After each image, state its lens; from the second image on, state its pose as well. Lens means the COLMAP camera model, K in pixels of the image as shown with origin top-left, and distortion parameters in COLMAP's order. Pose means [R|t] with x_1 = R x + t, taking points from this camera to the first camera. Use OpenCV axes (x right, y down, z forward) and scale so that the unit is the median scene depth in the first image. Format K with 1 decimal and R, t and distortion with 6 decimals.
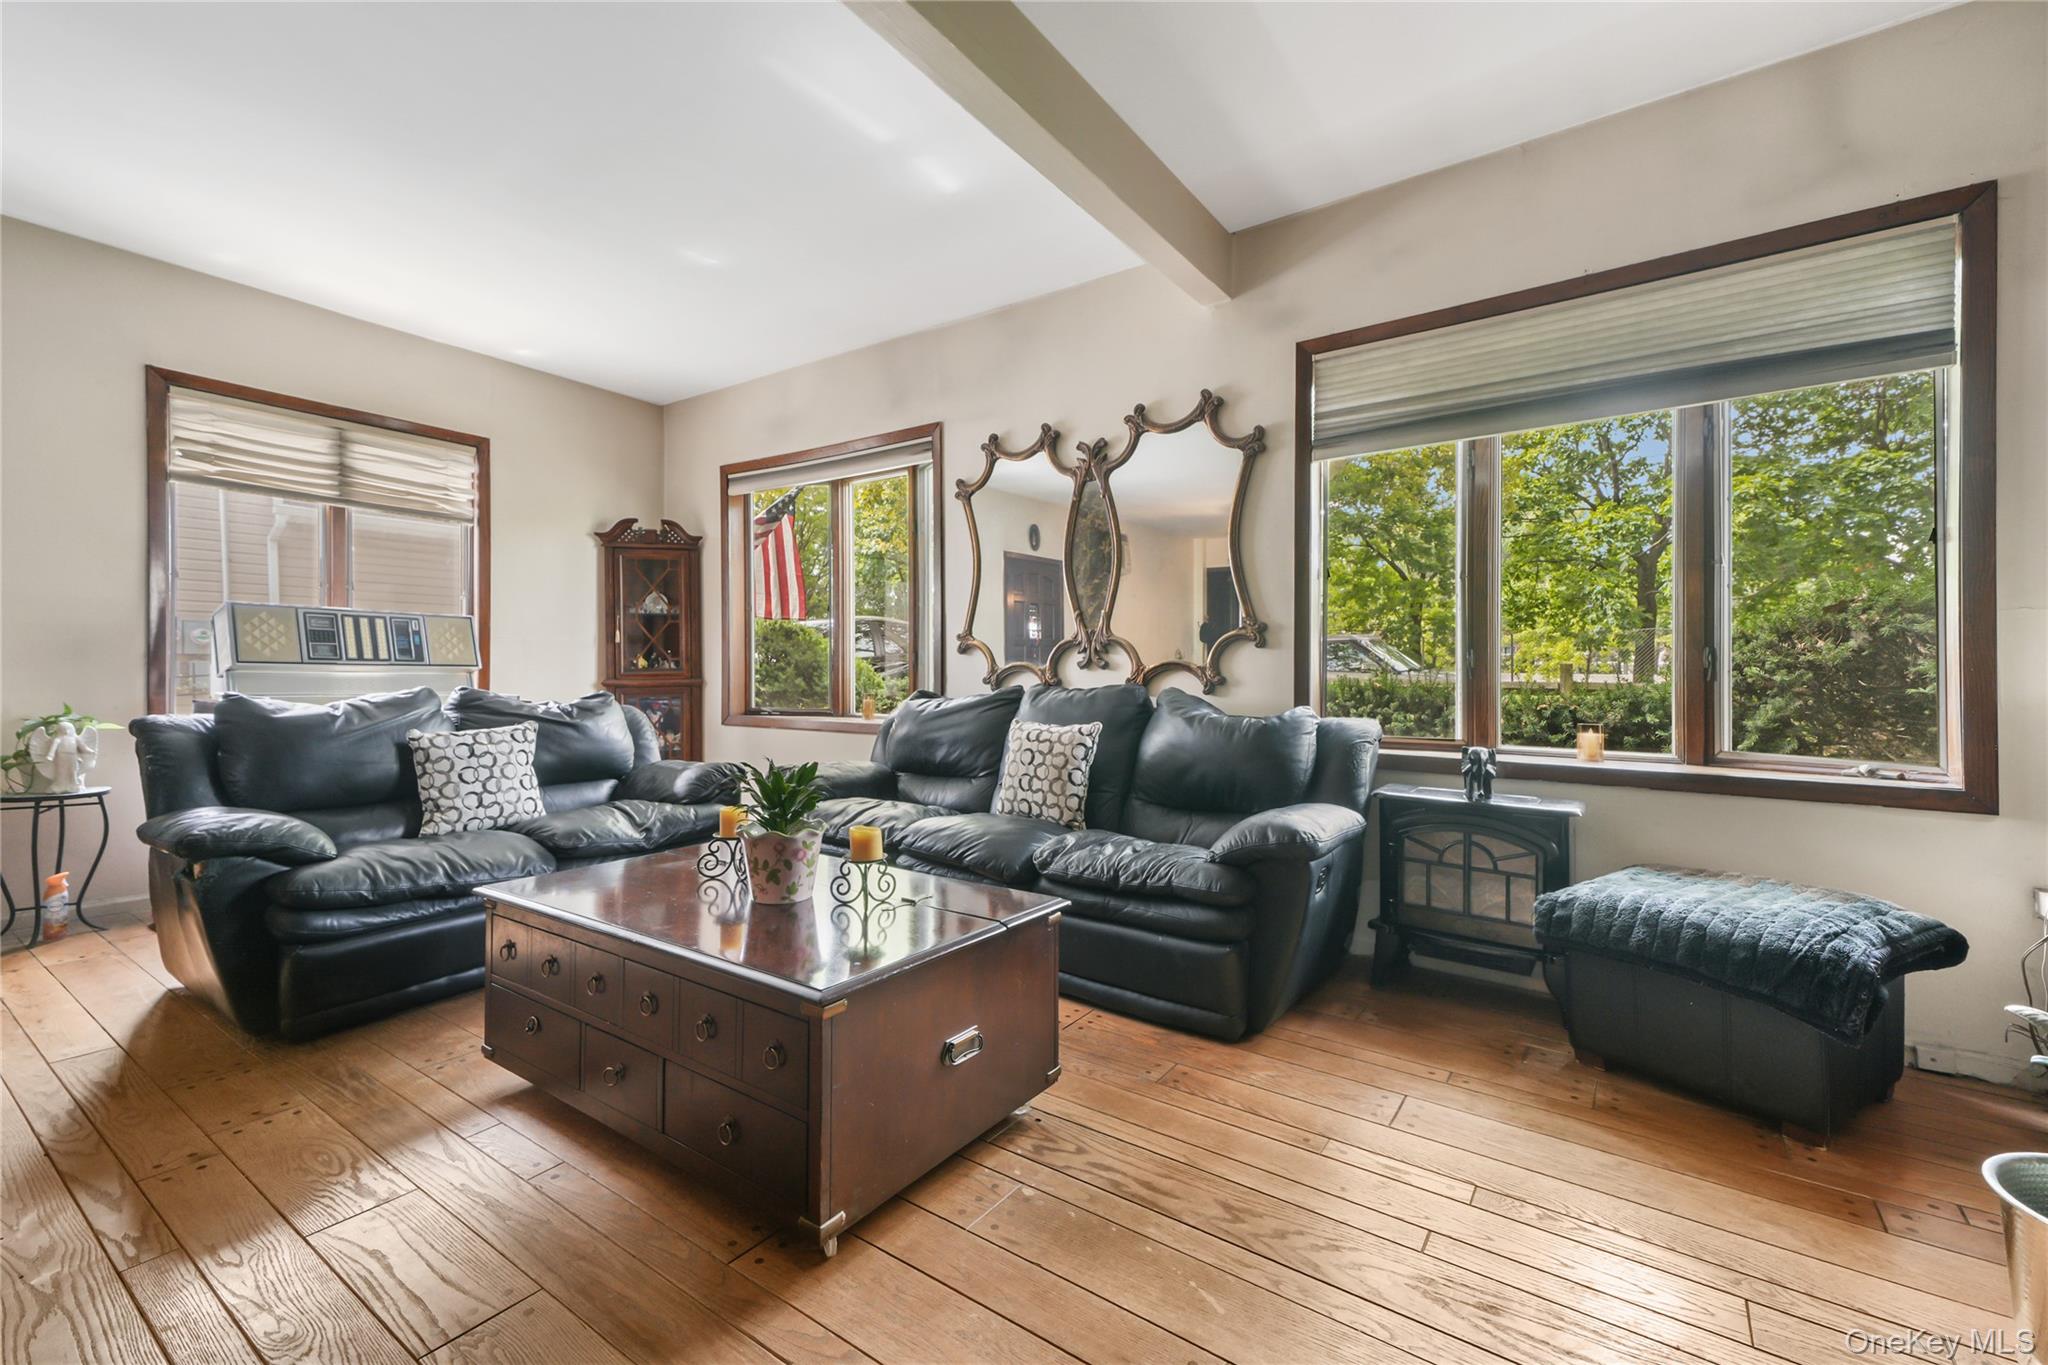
lens RADIAL K [[860.0, 0, 1028.6], [0, 860.0, 670.7], [0, 0, 1]] dist [0.022700, -0.001392]
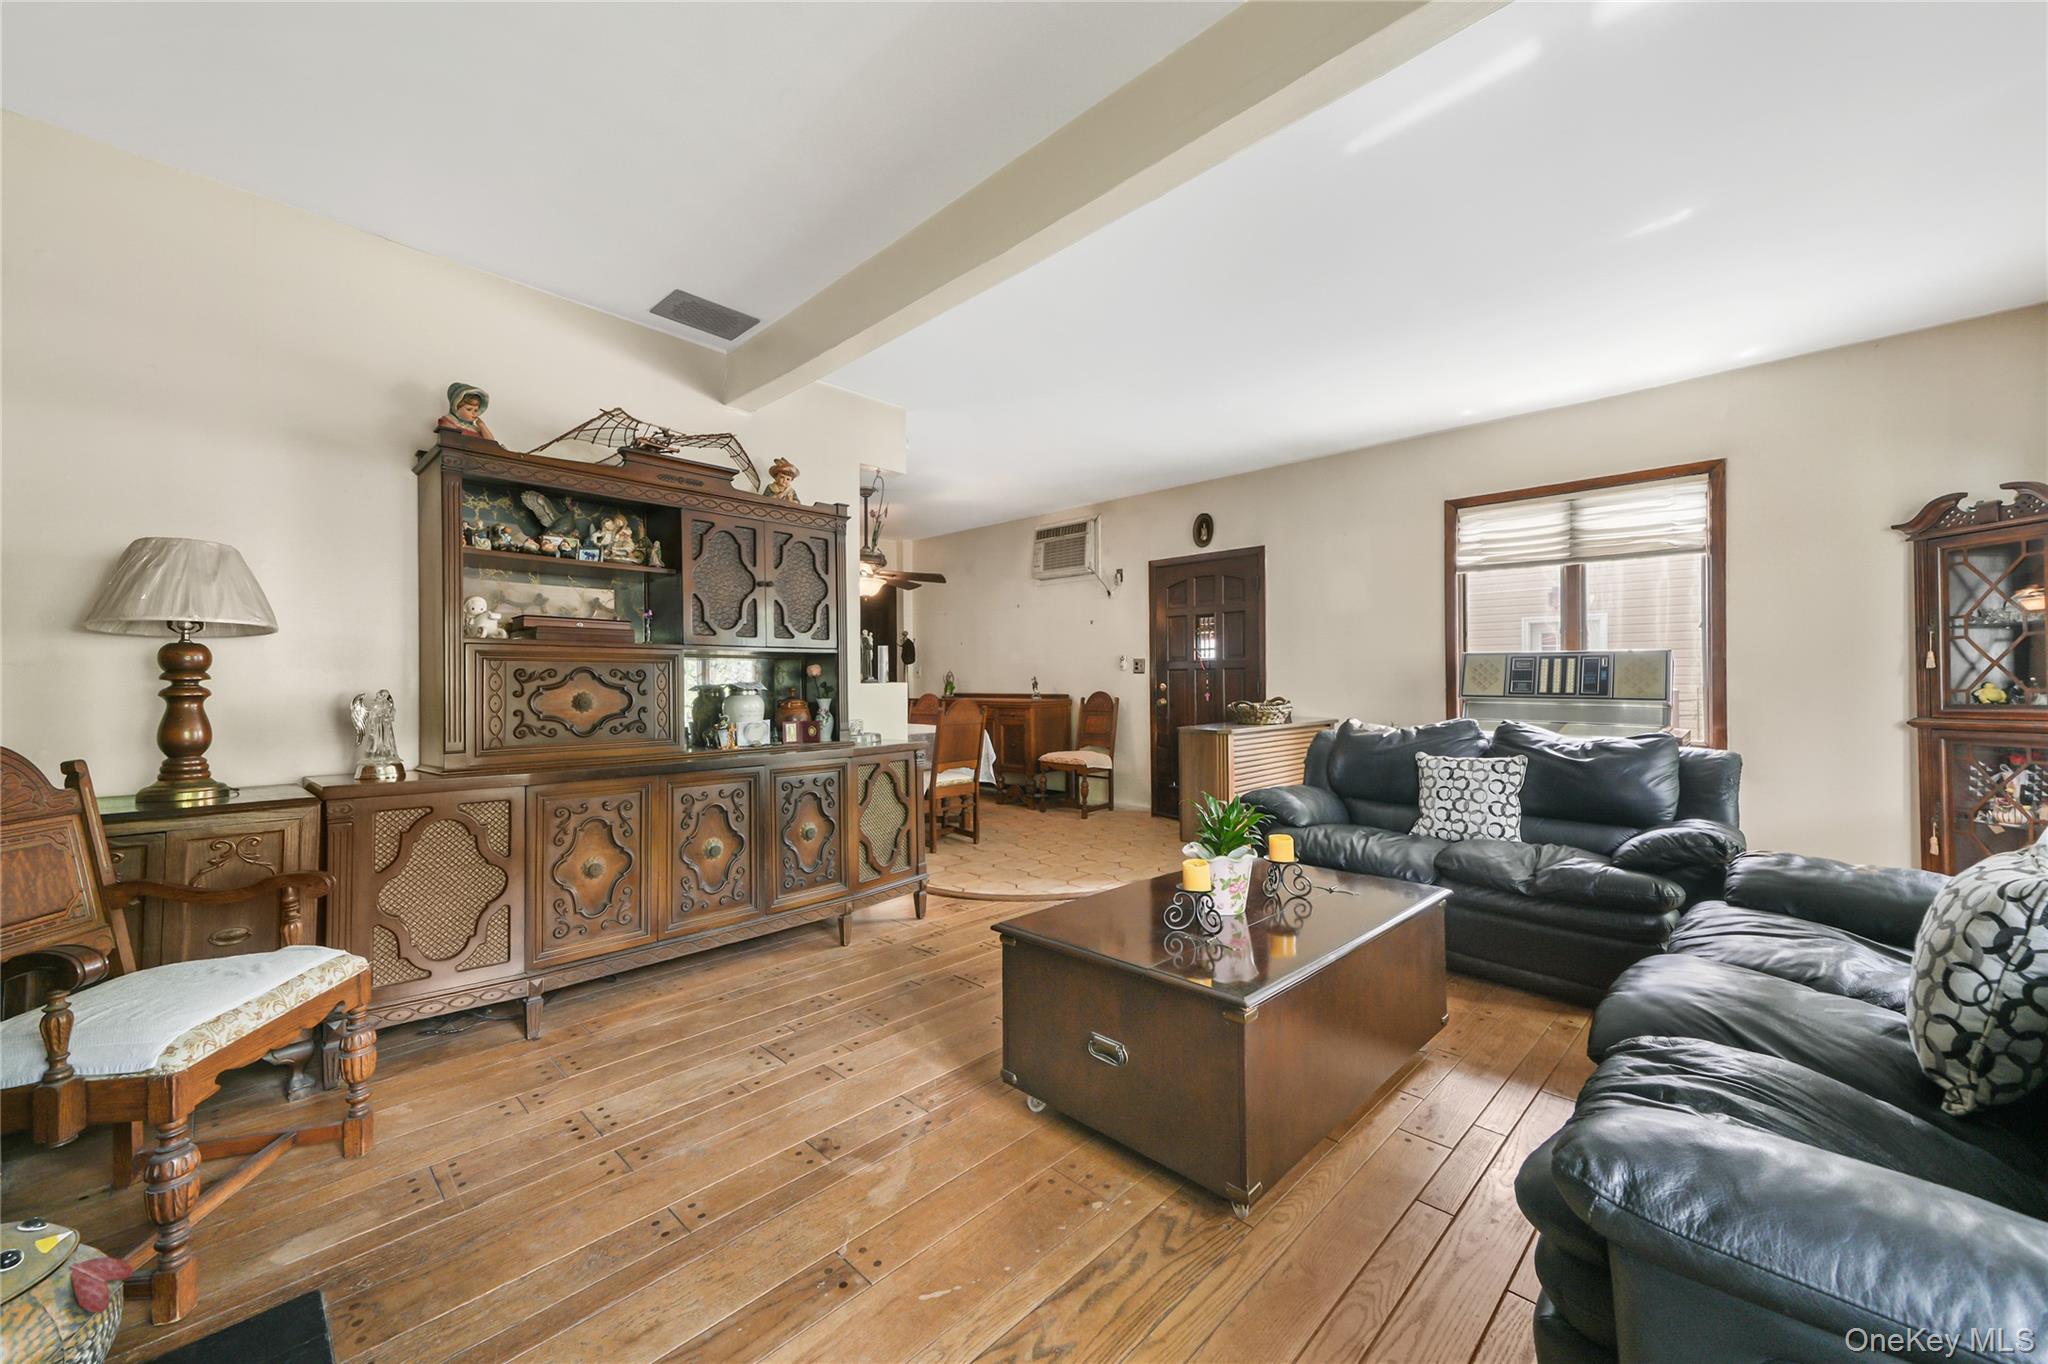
lens RADIAL K [[780.6, 0, 1024.9], [0, 780.6, 681.4], [0, 0, 1]] dist [0.028657, -0.000769]
pose [[-0.136015, -0.003450, -0.990701, 0.443102], [0.004220, 0.999983, -0.004062, -0.029961], [0.990698, -0.004733, -0.135998, 0.455258]]
